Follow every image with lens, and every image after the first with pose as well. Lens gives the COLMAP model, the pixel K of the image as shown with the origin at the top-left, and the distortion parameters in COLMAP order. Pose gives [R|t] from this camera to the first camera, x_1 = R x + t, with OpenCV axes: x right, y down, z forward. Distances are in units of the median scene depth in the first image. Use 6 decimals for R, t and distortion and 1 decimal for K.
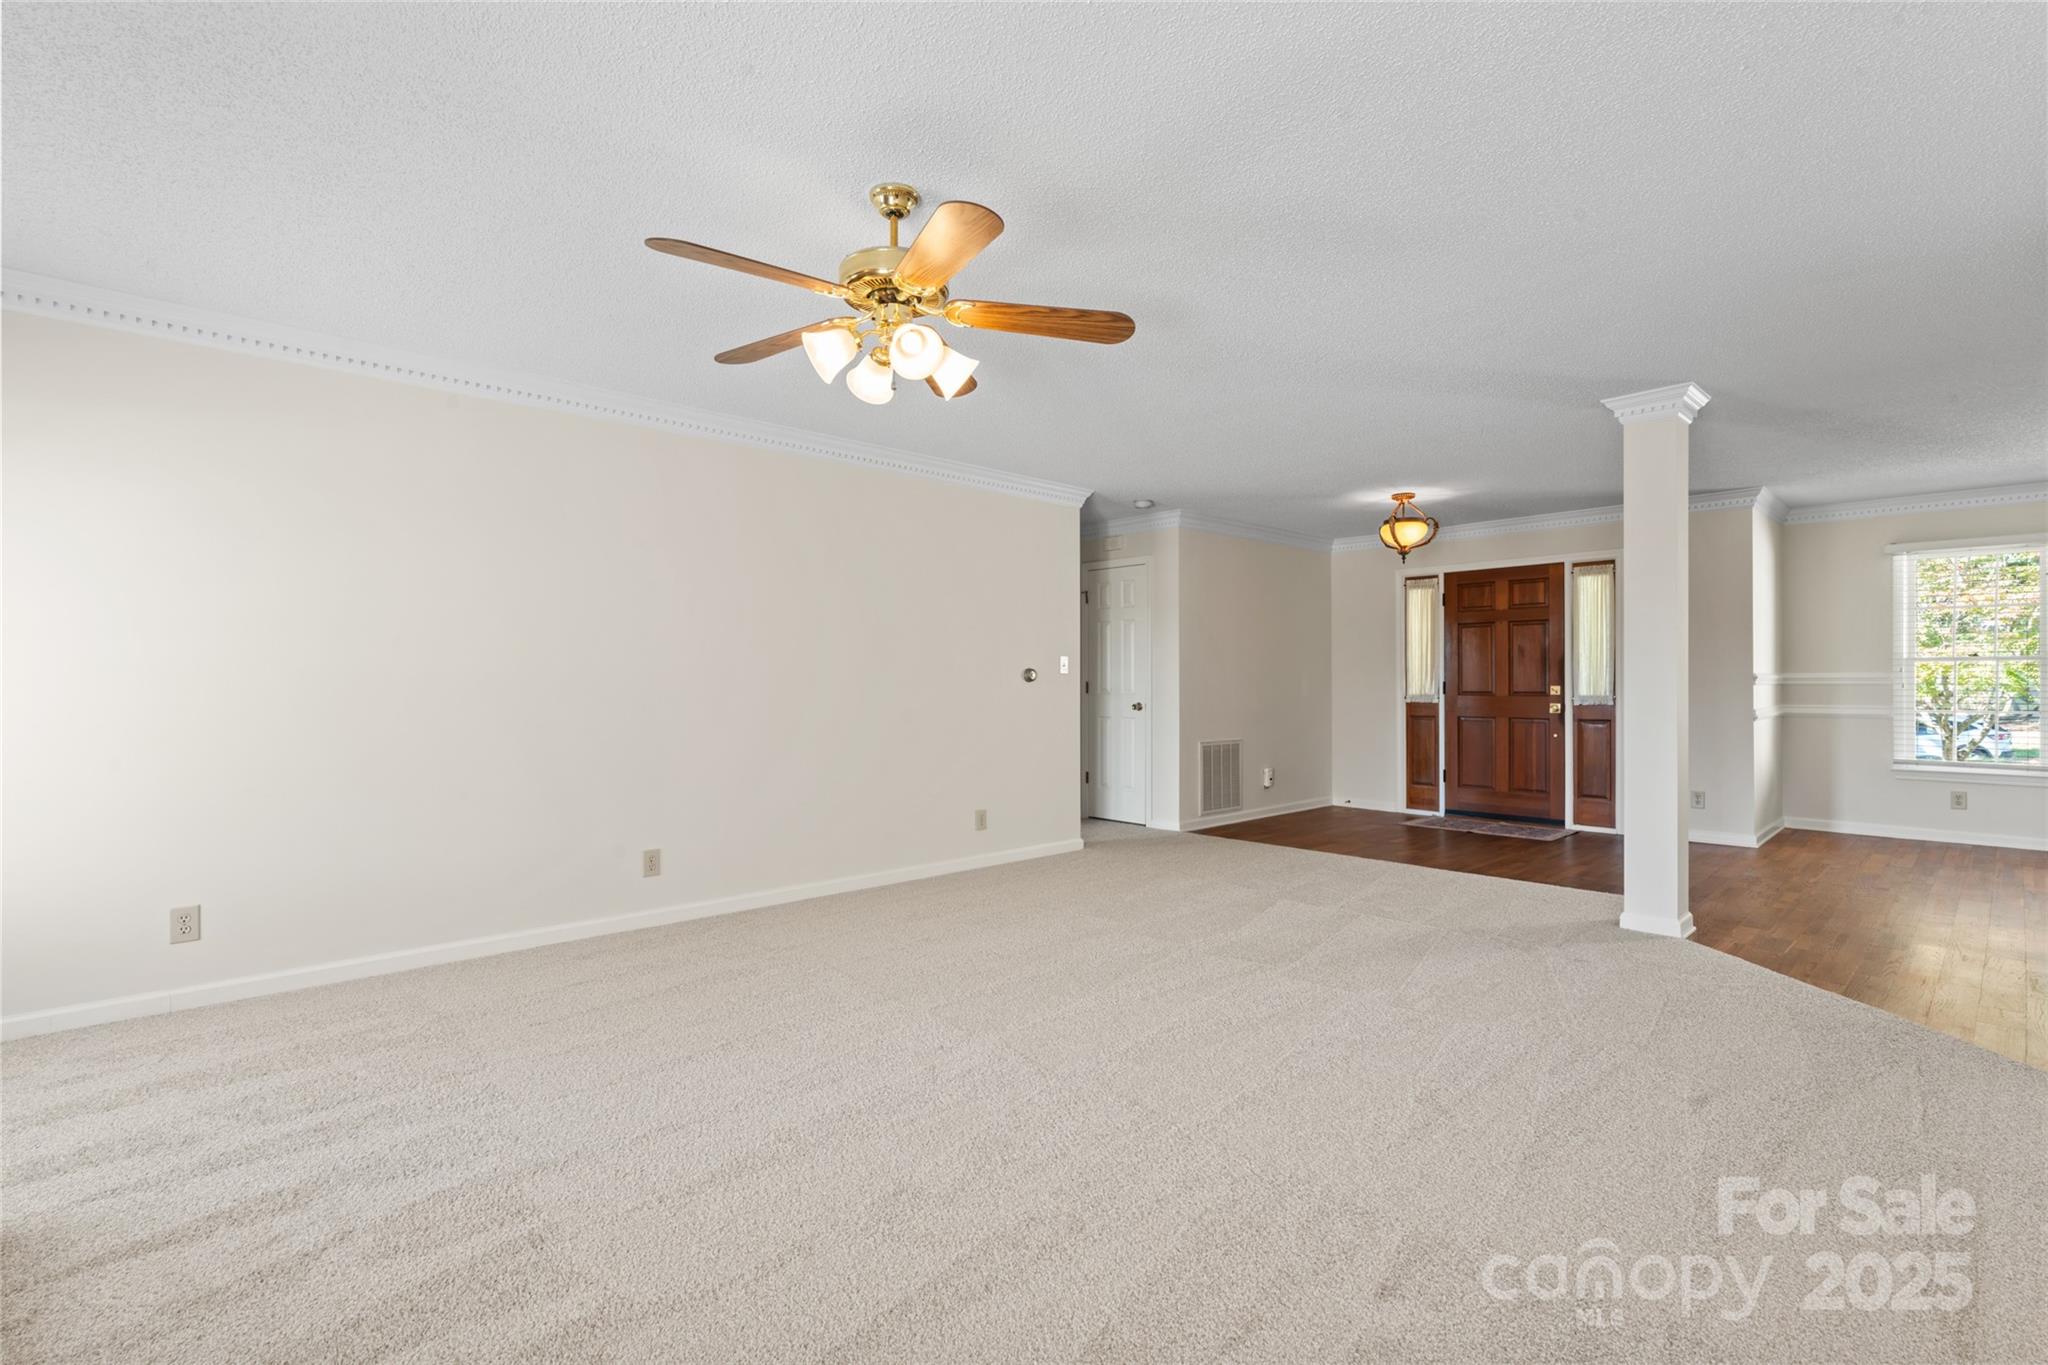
lens RADIAL K [[948.1, 0, 1019.3], [0, 948.1, 679.1], [0, 0, 1]] dist [0.003768, 0.000165]
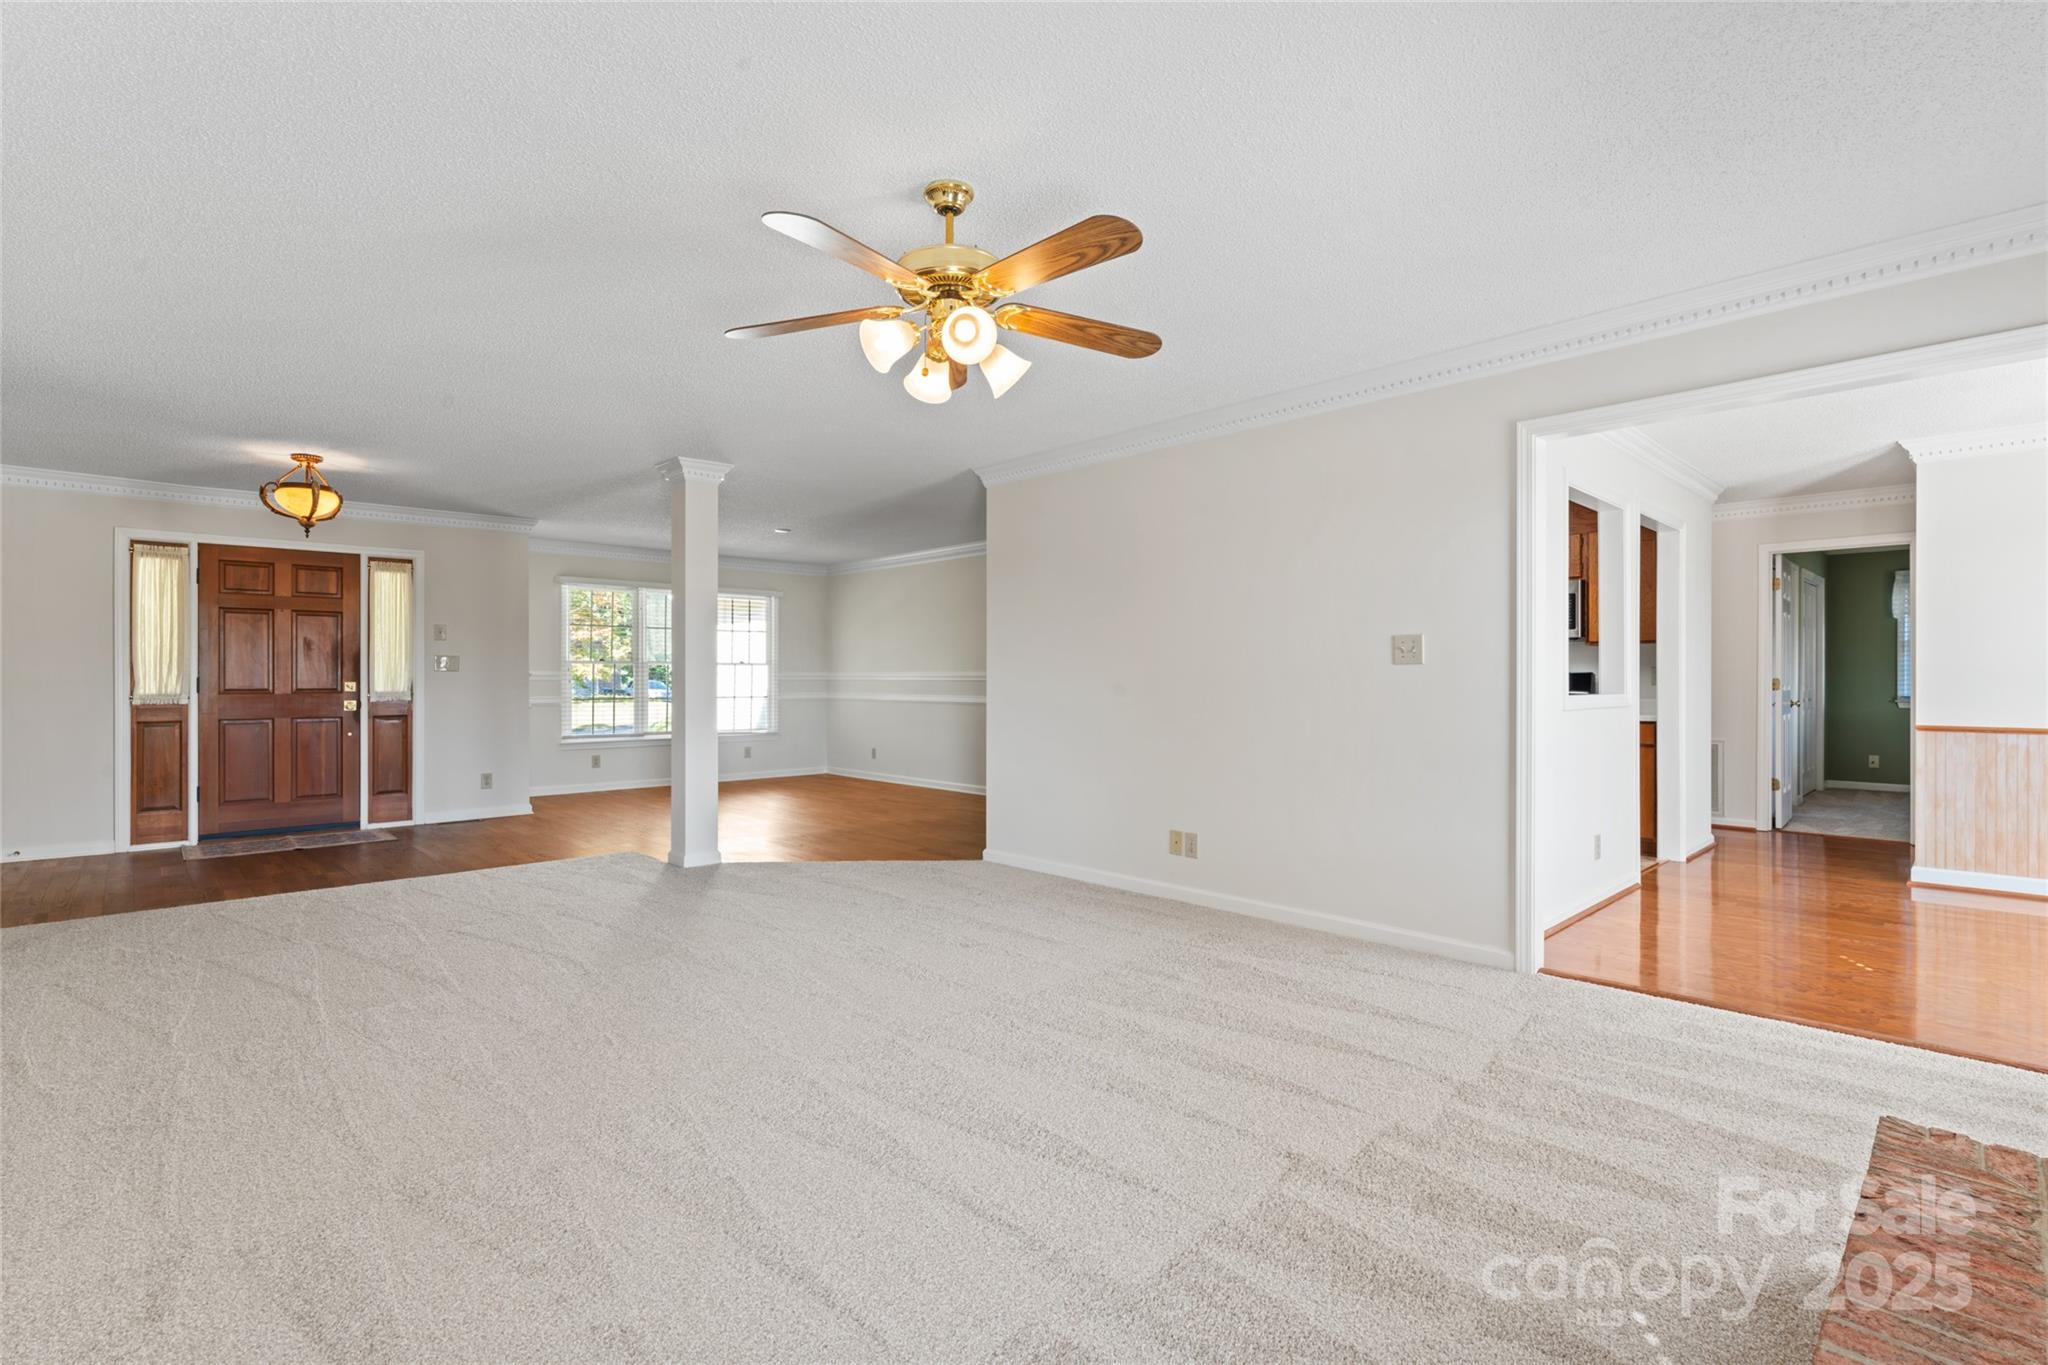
lens RADIAL K [[948.1, 0, 1028.1], [0, 948.1, 691.9], [0, 0, 1]] dist [0.003768, 0.000165]
pose [[0.007364, -0.013941, 0.999876, -0.382618], [-0.002953, 0.999898, 0.013963, 0.001375], [-0.999969, -0.003055, 0.007322, 0.308933]]
